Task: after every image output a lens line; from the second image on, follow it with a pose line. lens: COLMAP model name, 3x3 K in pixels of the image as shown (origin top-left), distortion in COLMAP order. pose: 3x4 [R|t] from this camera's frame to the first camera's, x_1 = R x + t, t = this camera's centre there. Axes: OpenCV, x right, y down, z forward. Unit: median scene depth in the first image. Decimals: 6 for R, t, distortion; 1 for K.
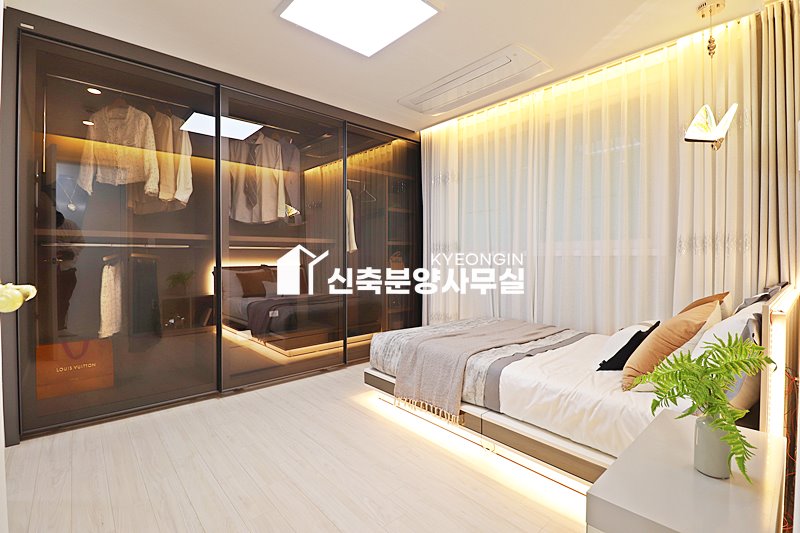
lens RADIAL K [[374.2, 0, 404.9], [0, 374.2, 258.3], [0, 0, 1]] dist [0.000979, -0.013488]
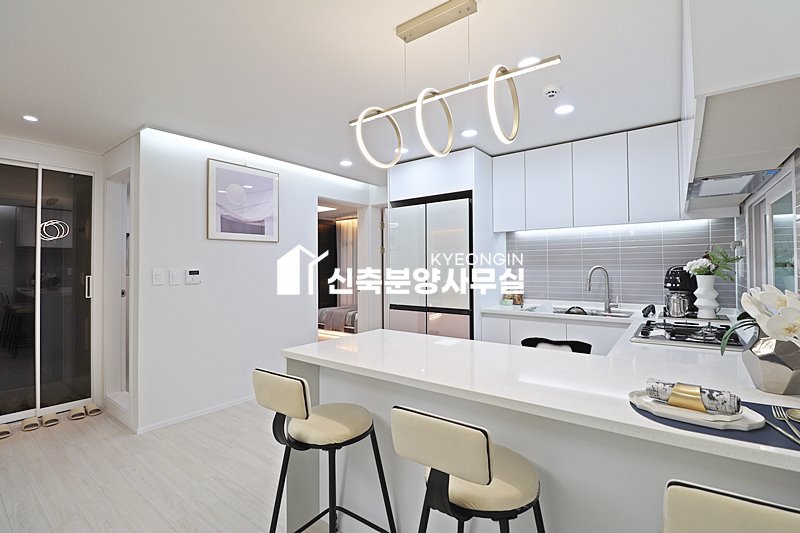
lens RADIAL K [[374.2, 0, 404.9], [0, 374.2, 258.3], [0, 0, 1]] dist [0.000979, -0.013488]
pose [[0.981869, -0.002937, 0.189536, 0.036034], [0.008356, 0.999579, -0.027801, -0.087107], [-0.189375, 0.028881, 0.981480, -1.860779]]
